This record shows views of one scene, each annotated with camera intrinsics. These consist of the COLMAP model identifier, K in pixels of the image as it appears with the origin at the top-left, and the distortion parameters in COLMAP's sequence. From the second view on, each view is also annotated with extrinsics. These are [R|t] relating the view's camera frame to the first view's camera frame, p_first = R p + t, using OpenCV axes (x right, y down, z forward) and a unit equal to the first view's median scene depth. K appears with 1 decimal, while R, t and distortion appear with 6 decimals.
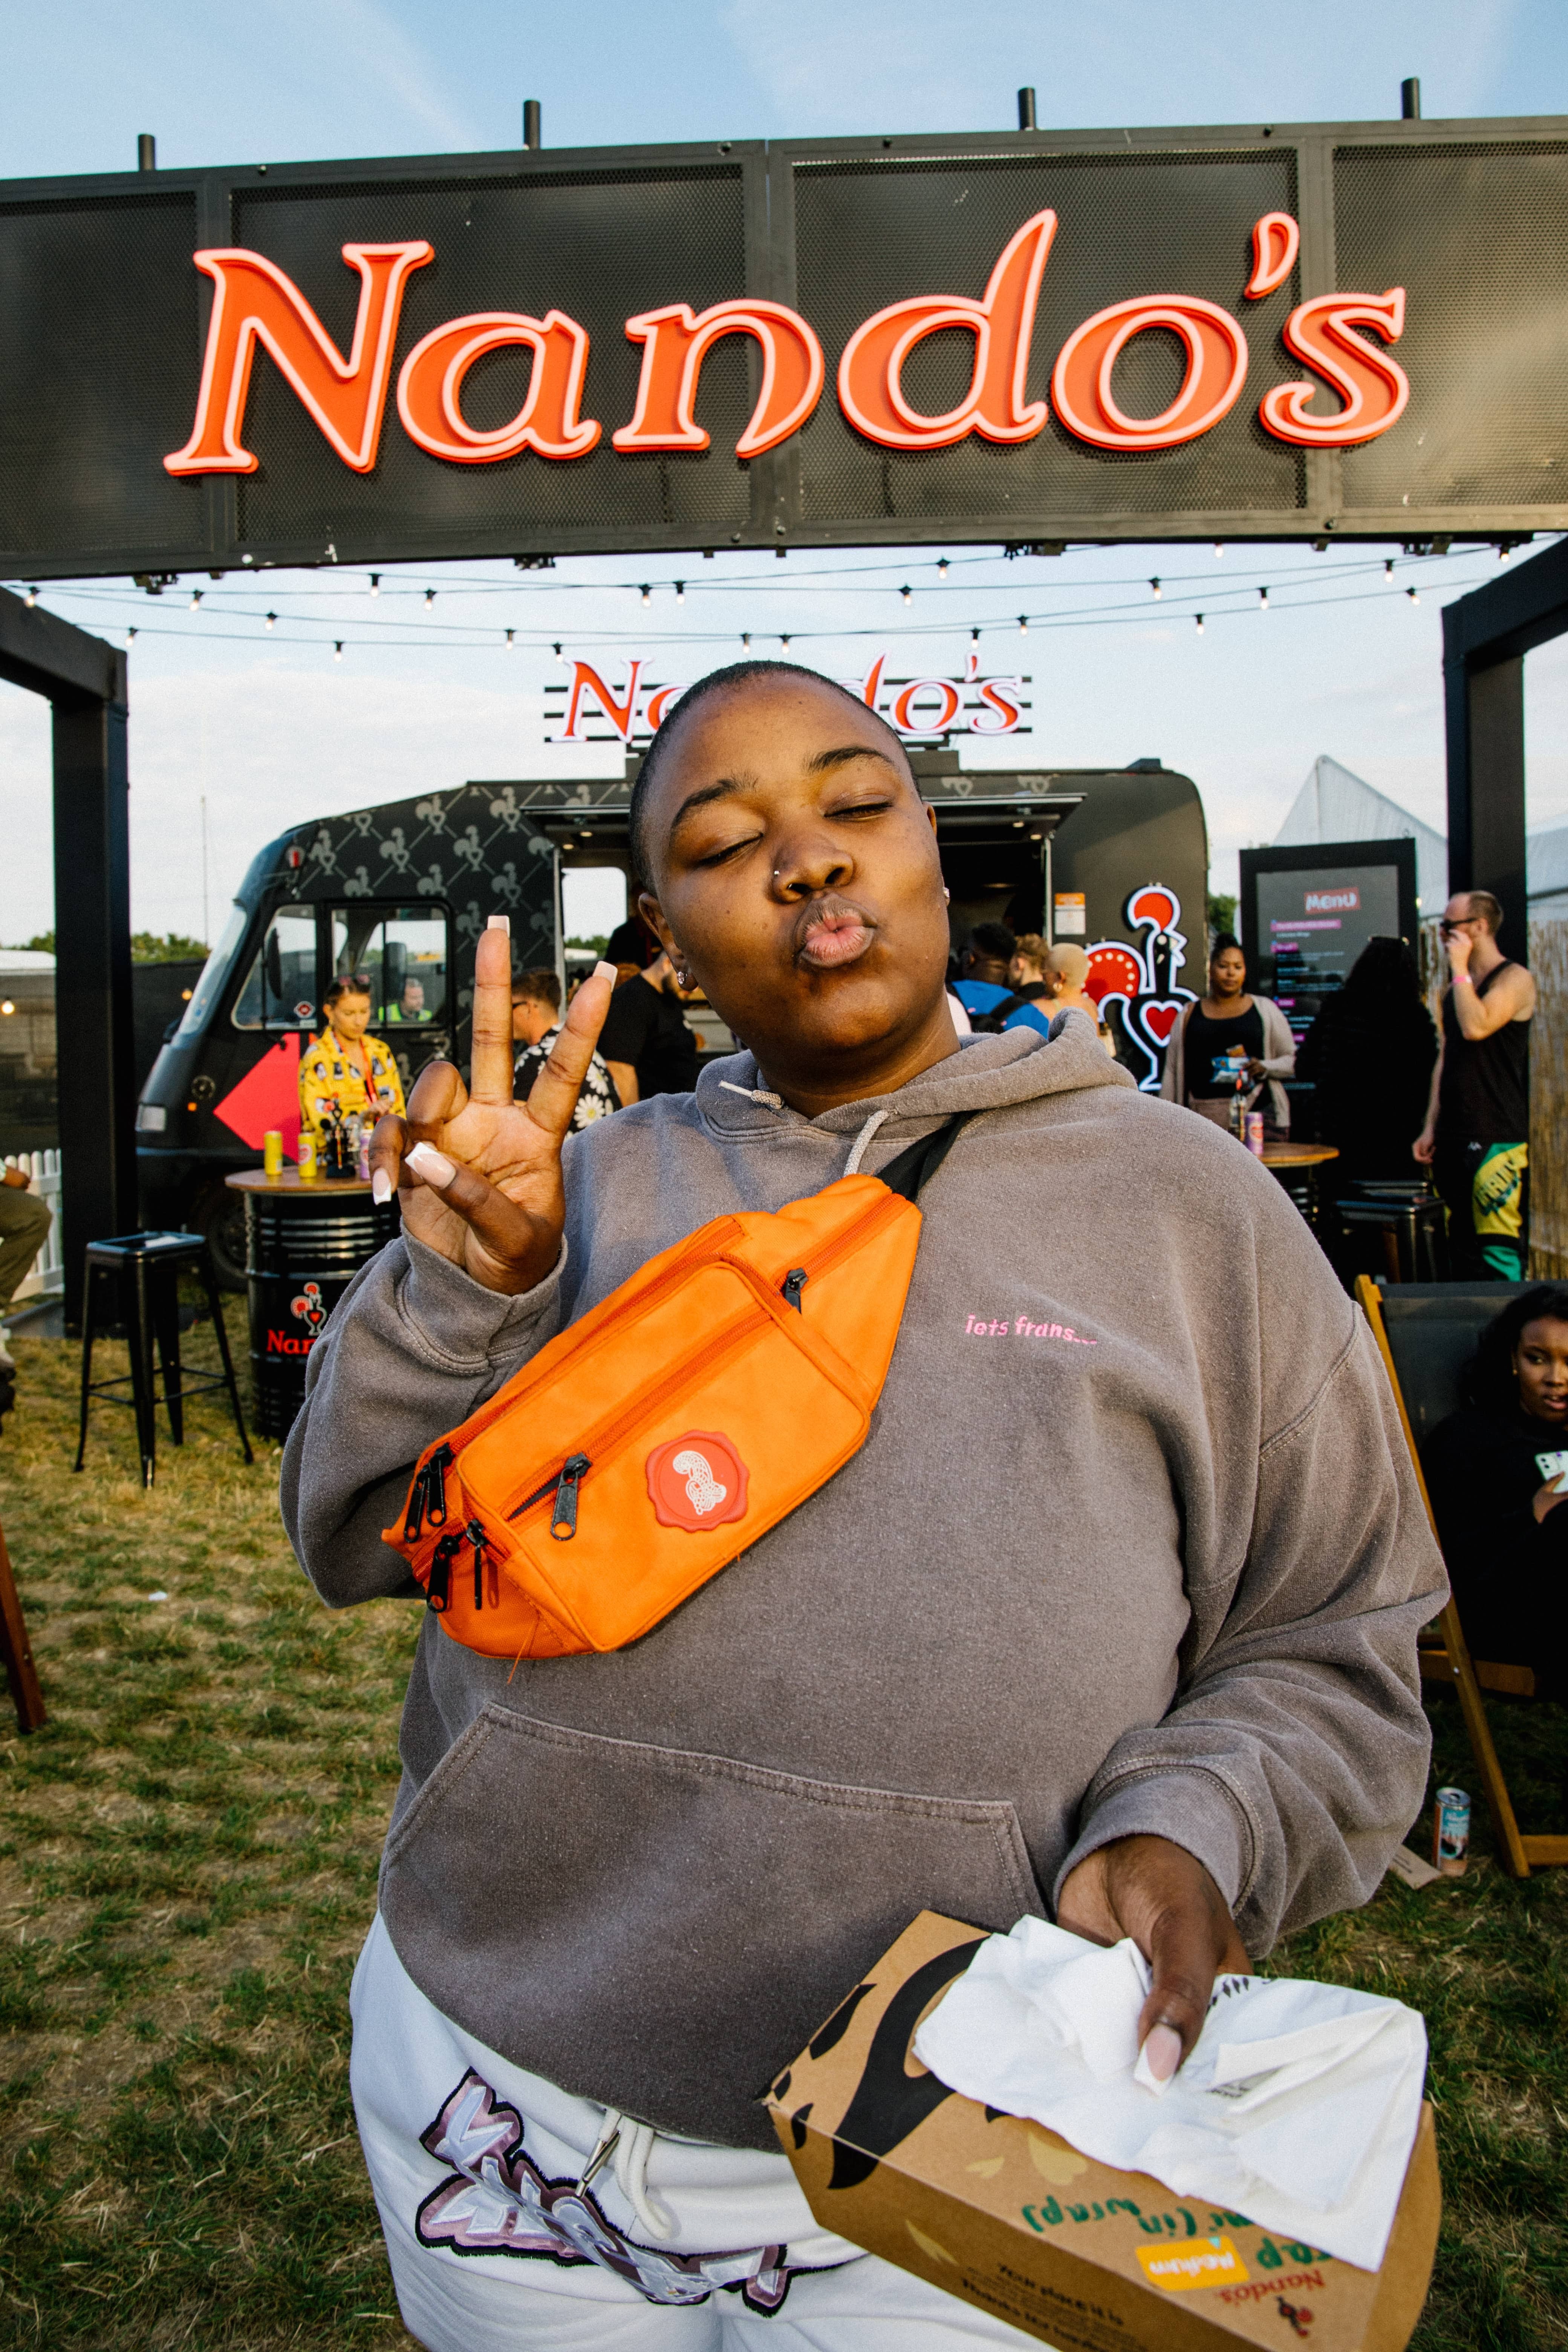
lens RADIAL K [[1718.7, 0, 656.0], [0, 1718.7, 1116.6], [0, 0, 1]] dist [-0.098605, 0.058588]
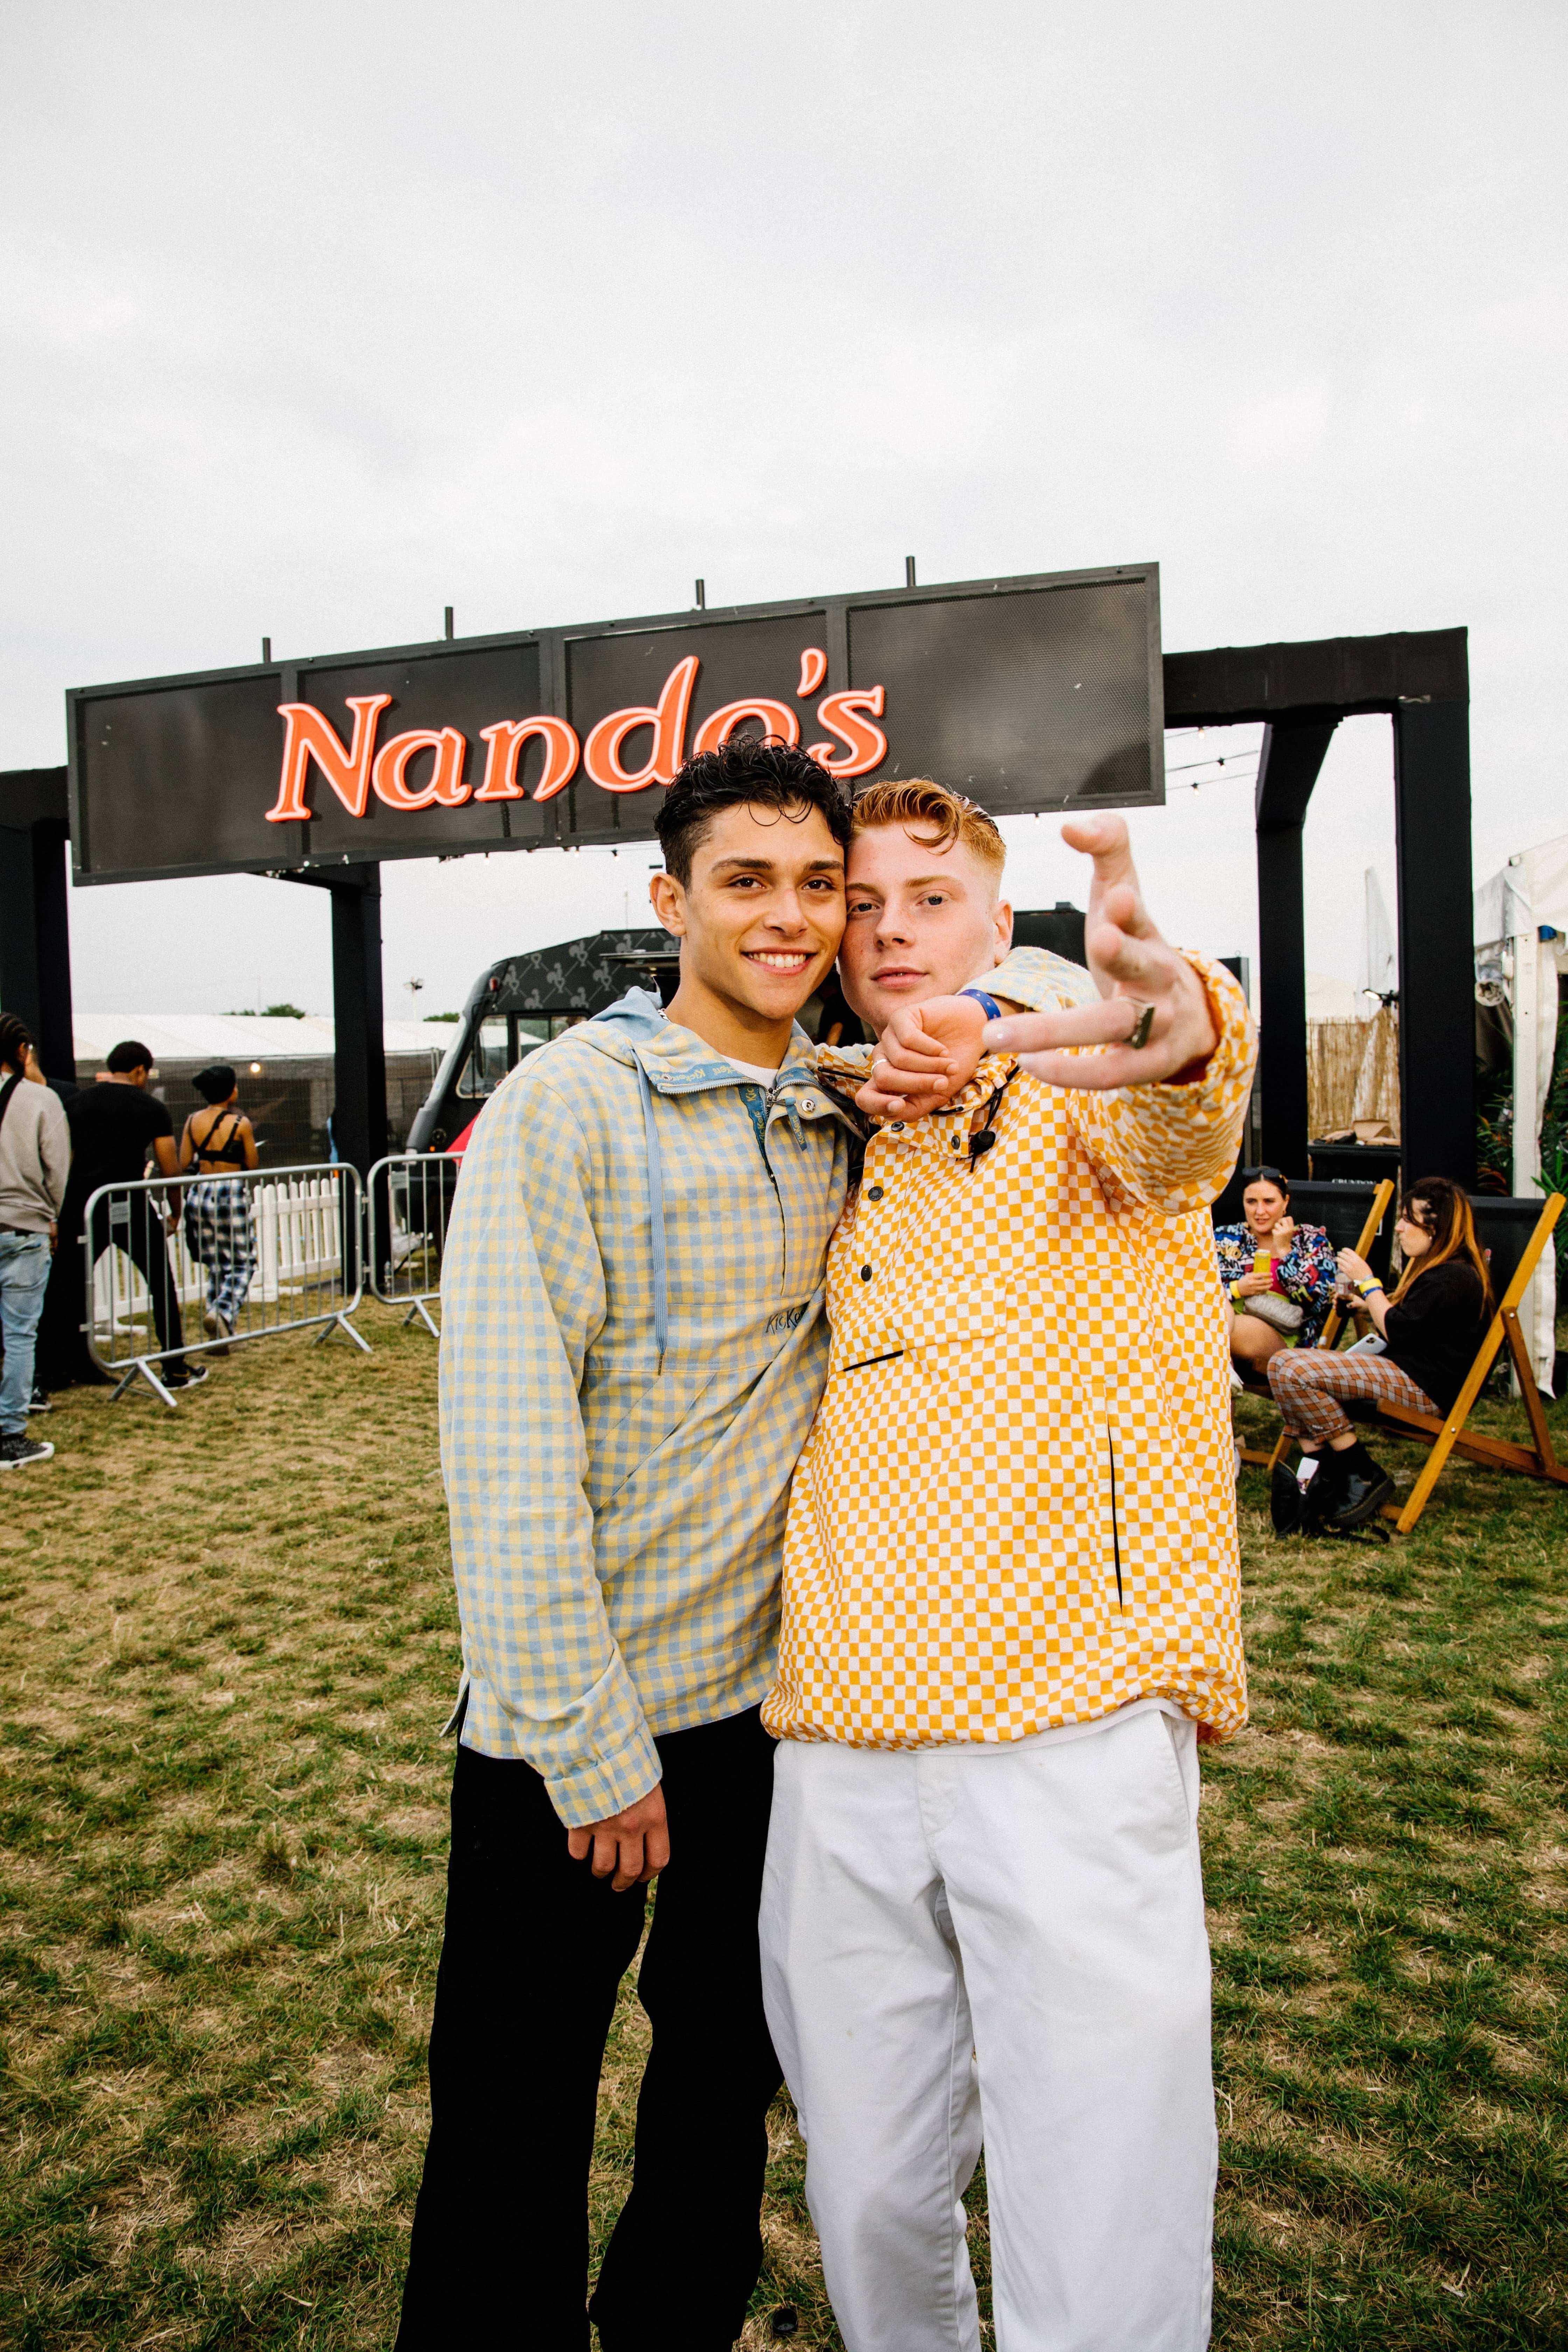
lens RADIAL K [[1718.8, 0, 789.1], [0, 1718.8, 1179.0], [0, 0, 1]] dist [-0.098605, 0.058588]
pose [[0.969240, 0.012132, -0.245820, 0.416394], [-0.010458, 0.999912, 0.008112, 0.005590], [0.245897, -0.005292, 0.969282, -0.403308]]
